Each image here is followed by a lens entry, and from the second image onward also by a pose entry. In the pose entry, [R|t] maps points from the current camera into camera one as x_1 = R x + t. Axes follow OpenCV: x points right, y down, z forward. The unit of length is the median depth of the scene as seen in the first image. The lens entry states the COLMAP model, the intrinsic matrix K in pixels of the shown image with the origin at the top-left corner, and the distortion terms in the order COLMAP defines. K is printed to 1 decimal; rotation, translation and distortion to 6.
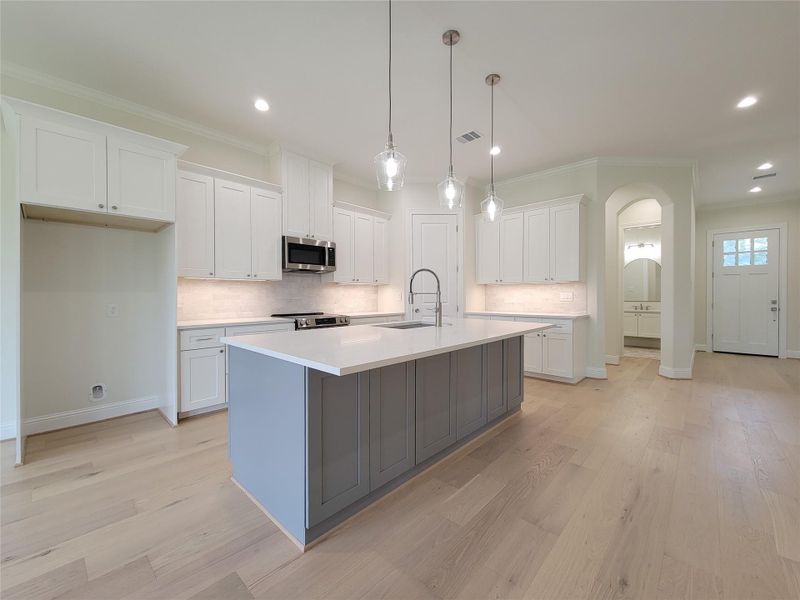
lens RADIAL K [[333.3, 0, 388.5], [0, 333.3, 297.2], [0, 0, 1]] dist [-0.001594, -0.000298]
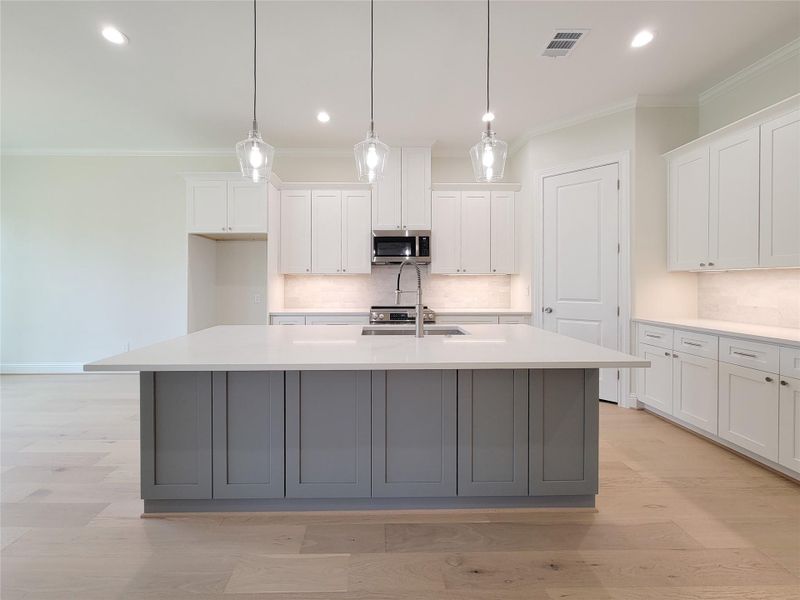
lens RADIAL K [[333.3, 0, 383.2], [0, 333.3, 284.2], [0, 0, 1]] dist [-0.001594, -0.000298]
pose [[0.694078, 0.006236, -0.719873, 0.433221], [-0.003907, 0.999980, 0.004896, -0.022959], [0.719890, -0.000586, 0.694088, 0.296324]]
